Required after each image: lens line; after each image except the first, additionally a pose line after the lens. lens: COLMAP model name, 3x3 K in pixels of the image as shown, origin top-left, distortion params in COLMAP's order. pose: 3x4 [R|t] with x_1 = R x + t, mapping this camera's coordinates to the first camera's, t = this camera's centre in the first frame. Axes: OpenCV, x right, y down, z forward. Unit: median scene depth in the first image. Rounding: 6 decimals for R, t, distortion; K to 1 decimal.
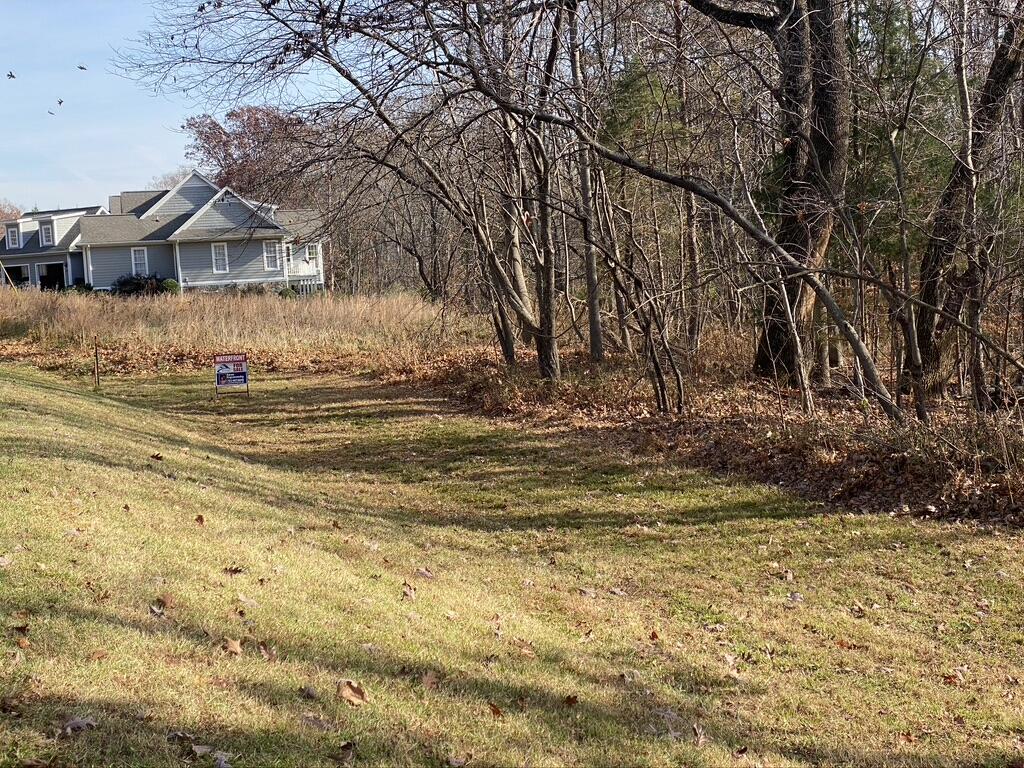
lens RADIAL K [[1569.4, 0, 512.8], [0, 1569.4, 382.3], [0, 0, 1]] dist [0.141862, 0.000000]
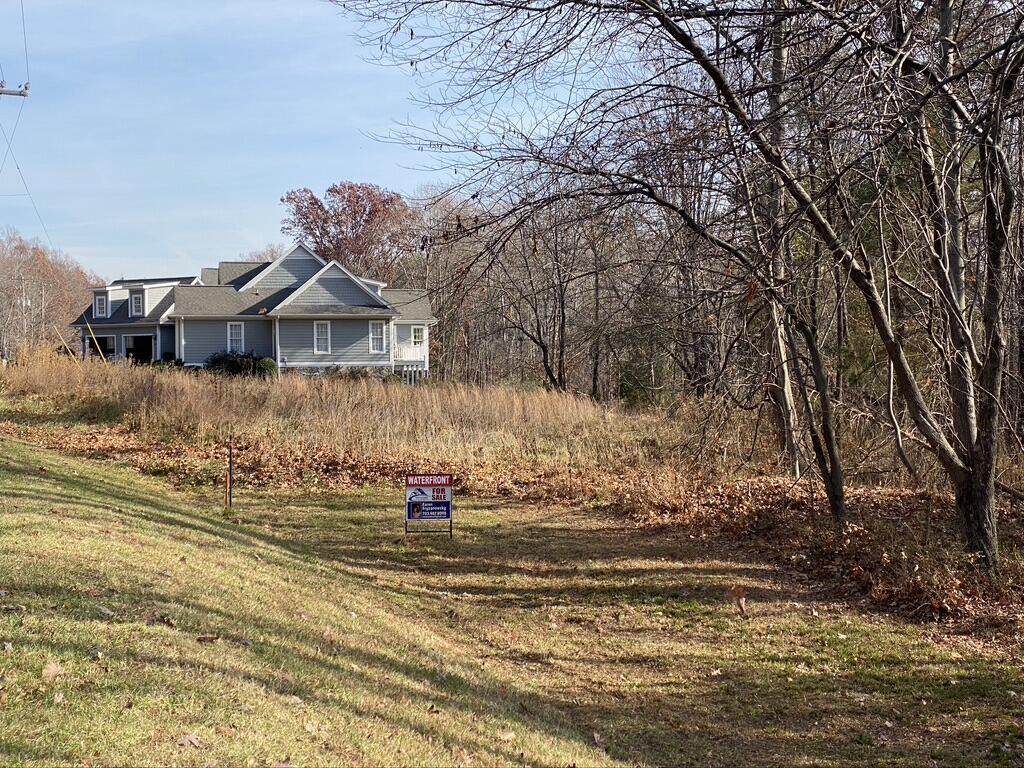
lens RADIAL K [[1569.4, 0, 512.2], [0, 1569.4, 386.1], [0, 0, 1]] dist [0.141862, 0.000000]
pose [[0.997764, 0.050735, -0.043497, -0.035068], [-0.053125, 0.997035, -0.055666, -0.005969], [0.040544, 0.057853, 0.997502, 0.099151]]
